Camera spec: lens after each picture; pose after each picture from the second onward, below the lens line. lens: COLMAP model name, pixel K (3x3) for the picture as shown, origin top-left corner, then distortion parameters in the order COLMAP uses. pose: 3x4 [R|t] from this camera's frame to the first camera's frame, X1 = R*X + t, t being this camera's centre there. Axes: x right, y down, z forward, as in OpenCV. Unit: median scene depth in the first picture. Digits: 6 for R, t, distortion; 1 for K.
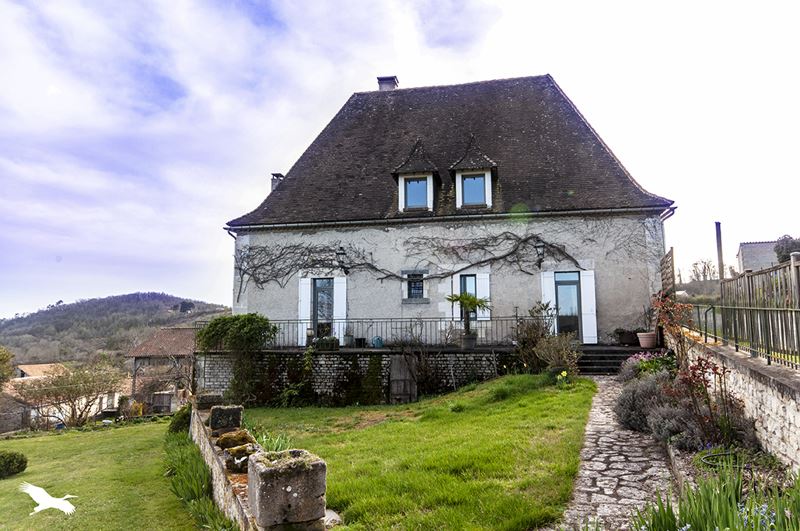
lens RADIAL K [[543.3, 0, 400.0], [0, 543.3, 265.5], [0, 0, 1]] dist [0.002324, 0.000288]
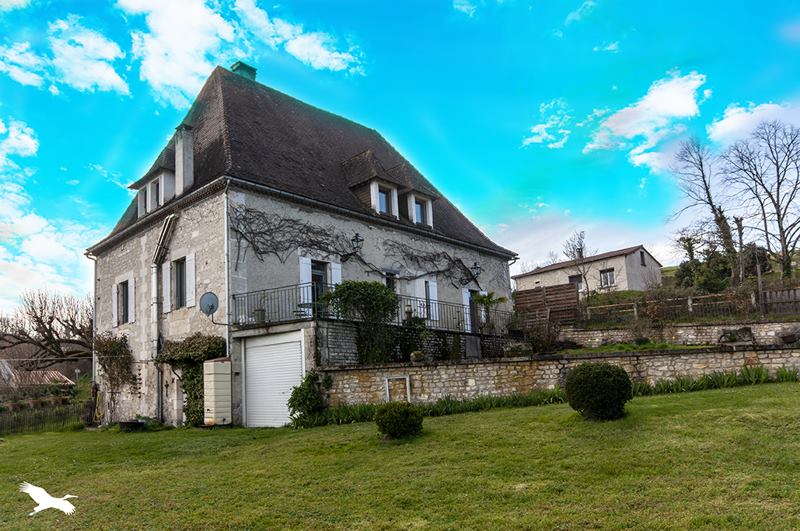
lens RADIAL K [[568.2, 0, 400.0], [0, 568.2, 265.5], [0, 0, 1]] dist [0.001989, 0.000267]
pose [[0.562864, 0.181281, 0.806425, -0.868632], [-0.097098, 0.983399, -0.153292, 0.170708], [-0.820827, 0.007981, 0.571121, 0.323572]]
